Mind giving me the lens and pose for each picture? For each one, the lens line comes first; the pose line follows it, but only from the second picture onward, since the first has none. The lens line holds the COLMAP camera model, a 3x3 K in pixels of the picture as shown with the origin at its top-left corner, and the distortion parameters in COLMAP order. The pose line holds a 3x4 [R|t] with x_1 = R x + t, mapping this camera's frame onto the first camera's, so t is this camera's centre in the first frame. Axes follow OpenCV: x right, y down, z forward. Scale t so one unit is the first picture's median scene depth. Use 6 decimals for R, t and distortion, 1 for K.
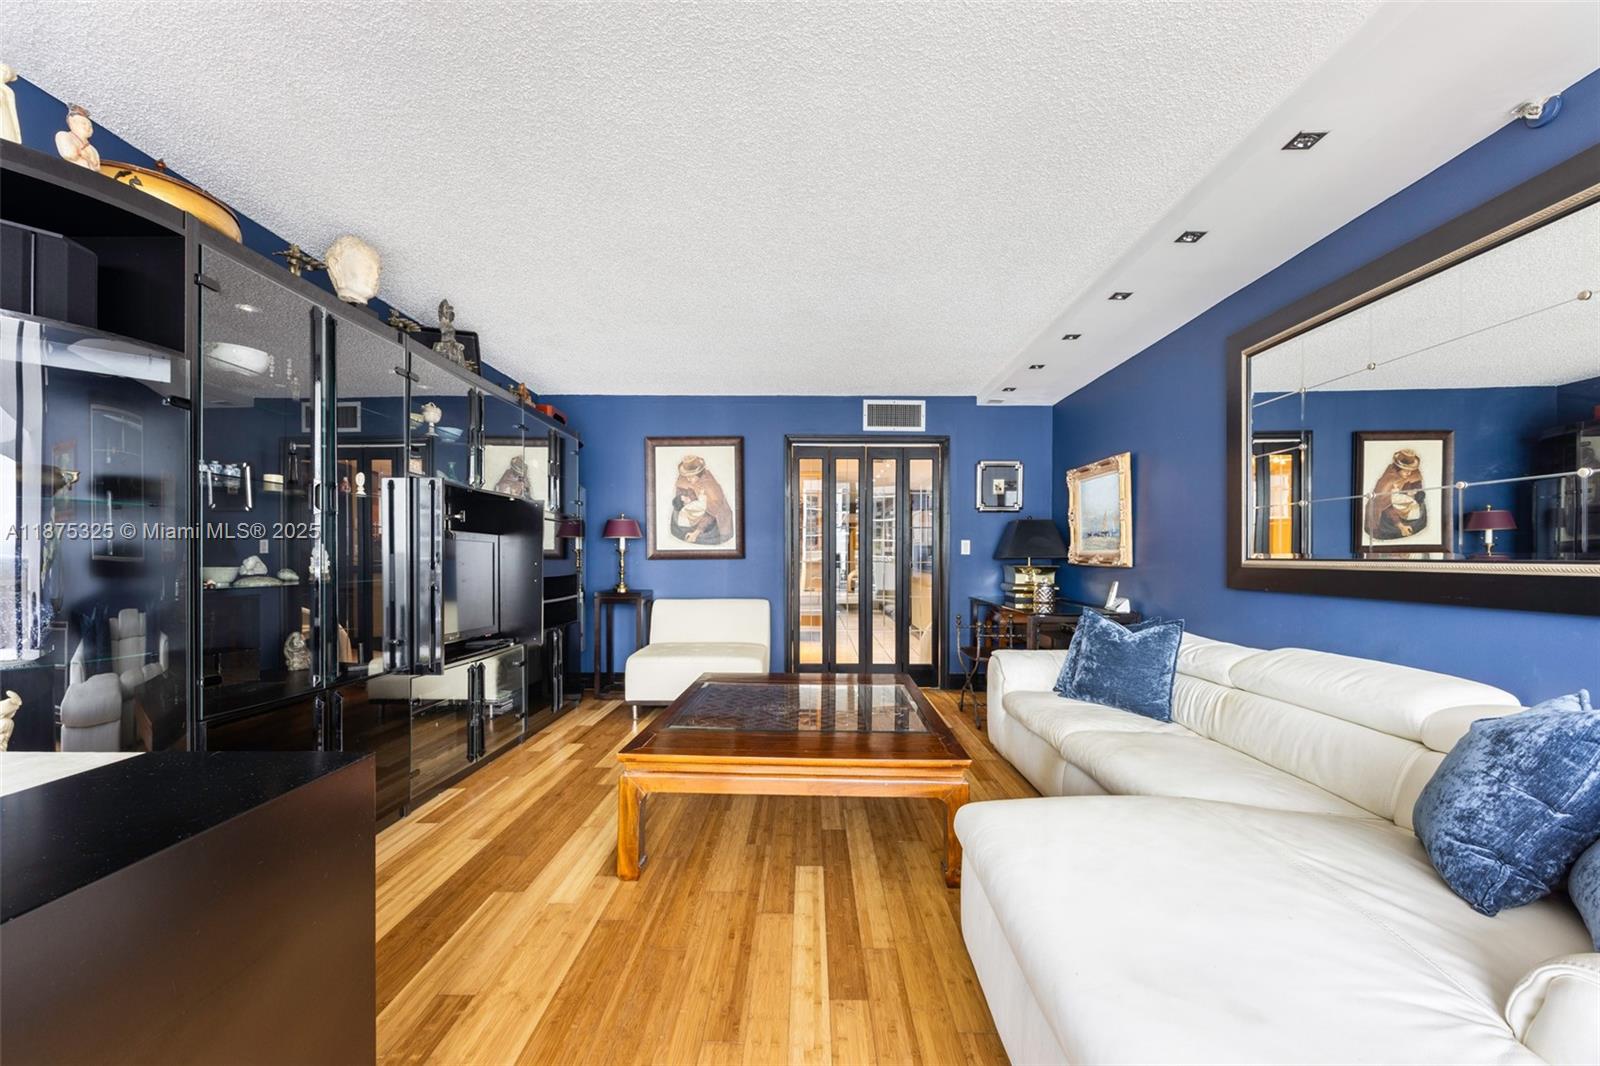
lens RADIAL K [[630.1, 0, 803.2], [0, 630.1, 541.3], [0, 0, 1]] dist [-0.000237, 0.000175]
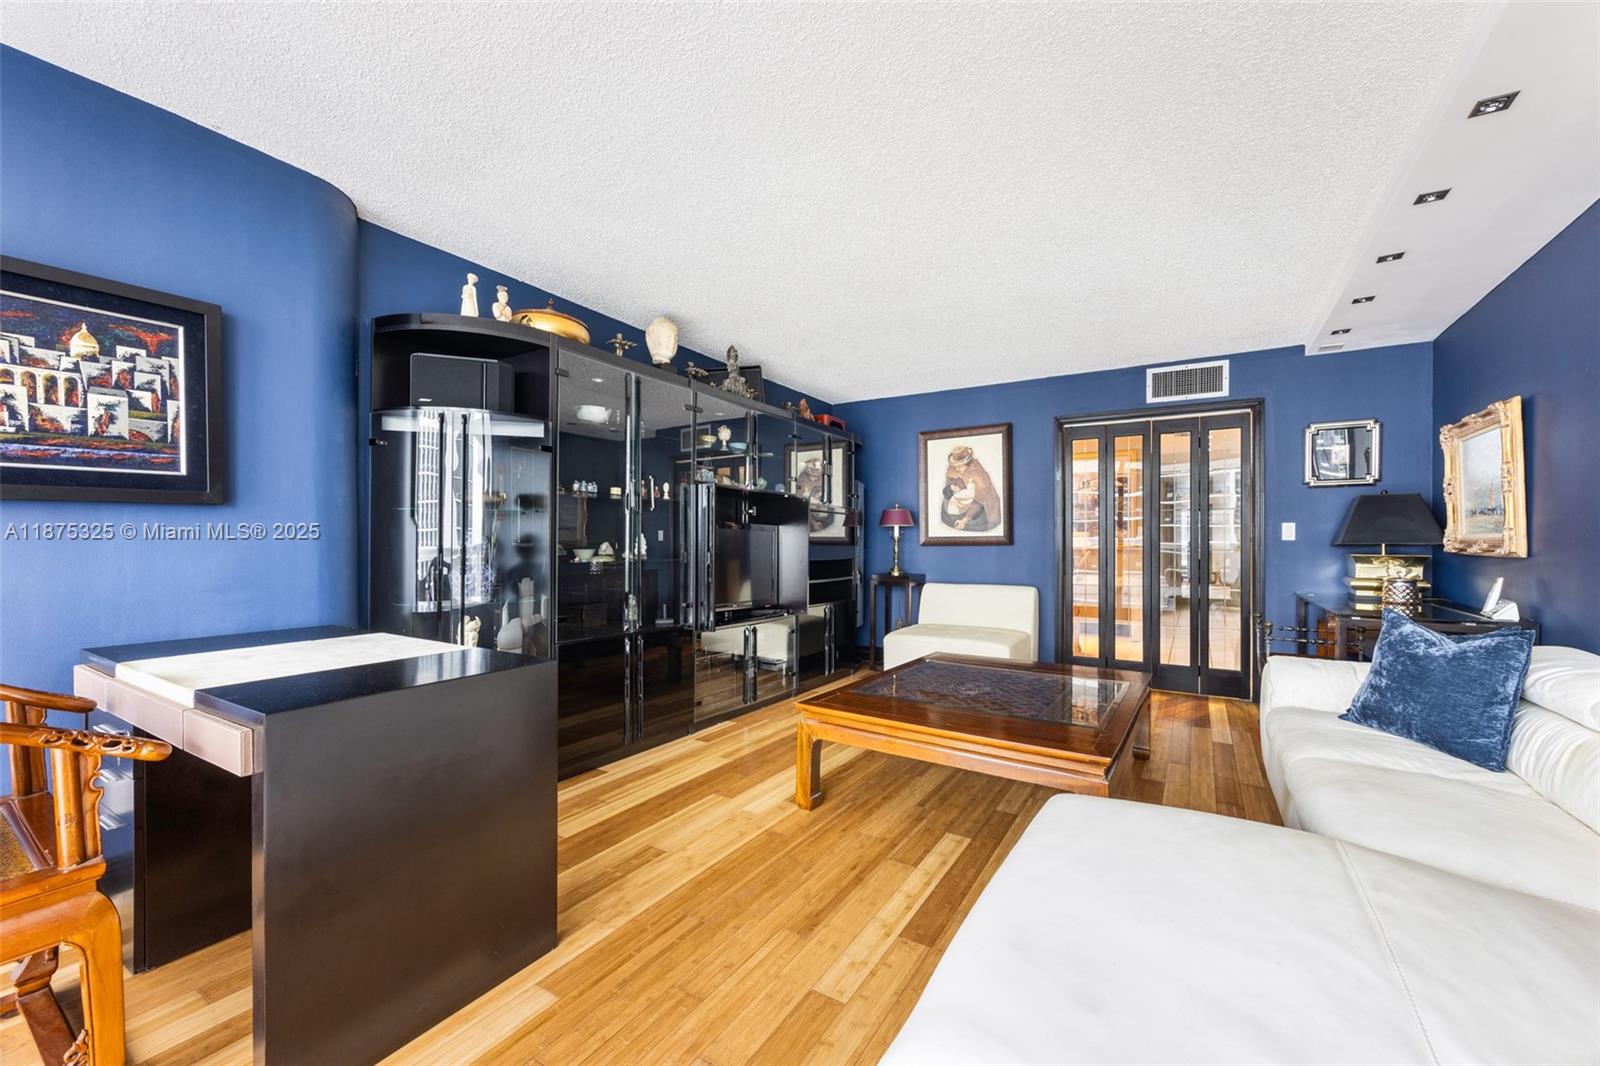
lens RADIAL K [[623.1, 0, 812.4], [0, 623.1, 524.8], [0, 0, 1]] dist [0.000128, 0.000239]
pose [[0.858479, -0.015330, -0.512620, 0.189908], [0.012306, 0.999881, -0.009294, 0.000760], [0.512701, 0.001670, 0.858565, -0.013510]]
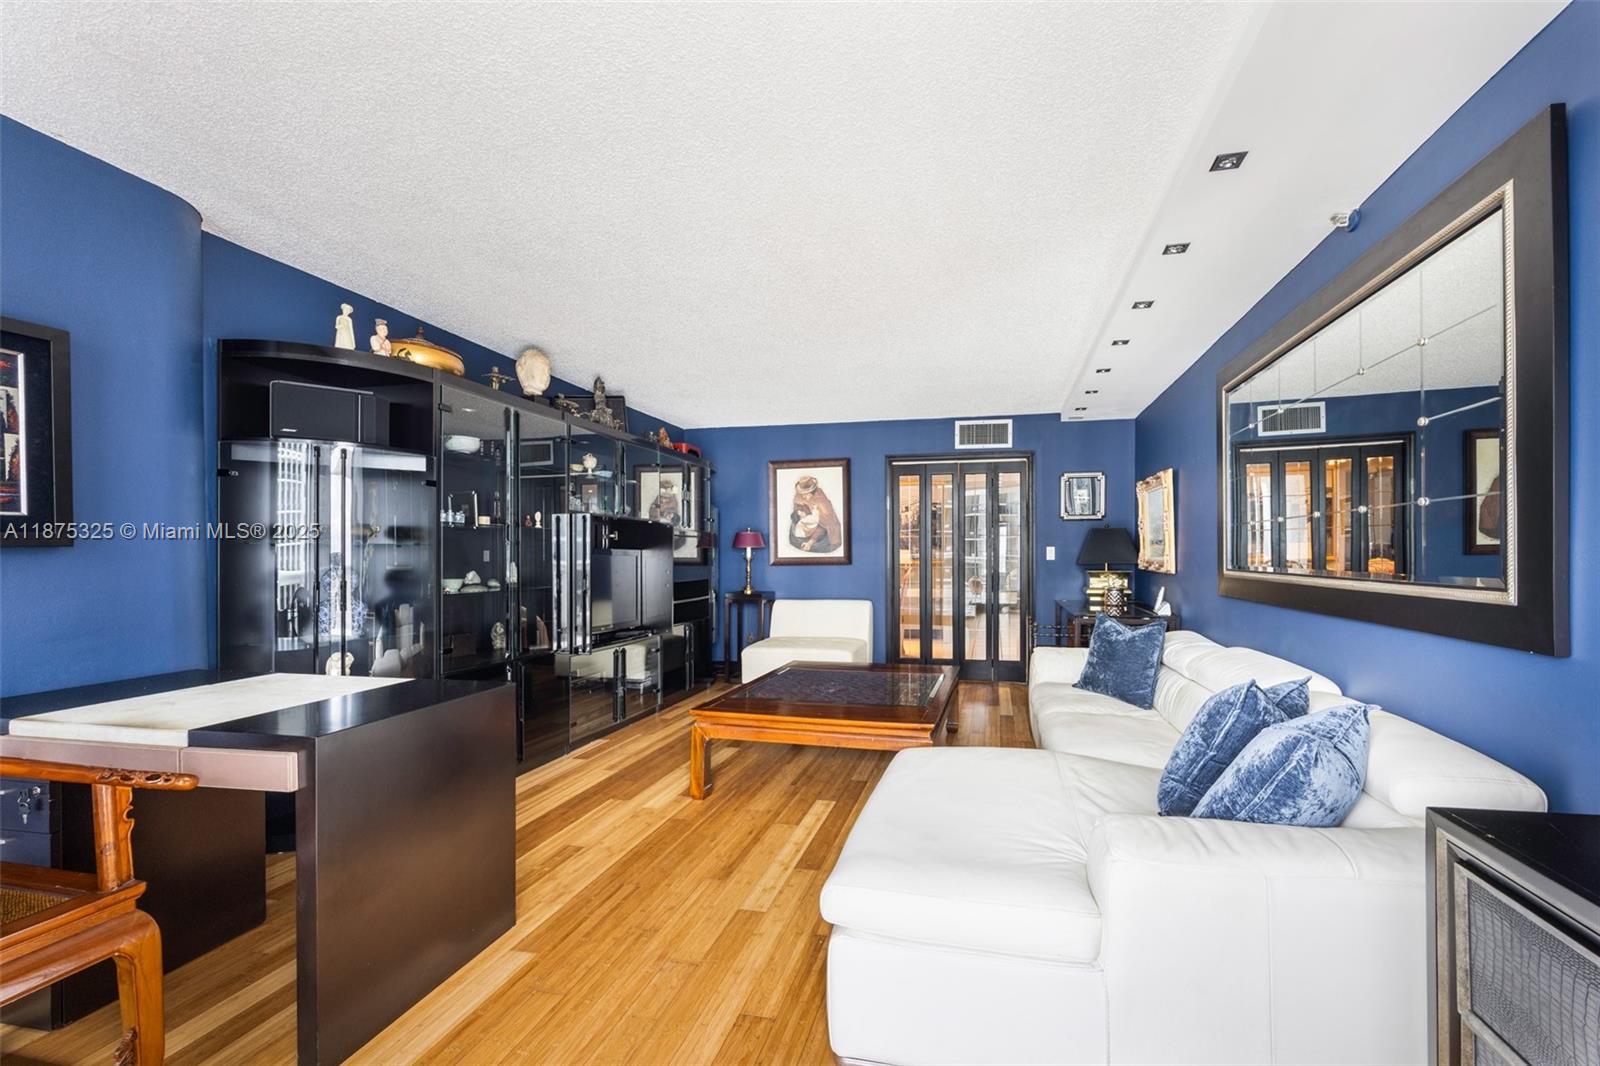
lens RADIAL K [[642.8, 0, 859.1], [0, 642.8, 527.2], [0, 0, 1]] dist [-0.001459, -0.000016]
pose [[0.981514, -0.015409, -0.190768, 0.195399], [0.012242, 0.999767, -0.017766, -0.026388], [0.190997, 0.015102, 0.981474, -0.196580]]
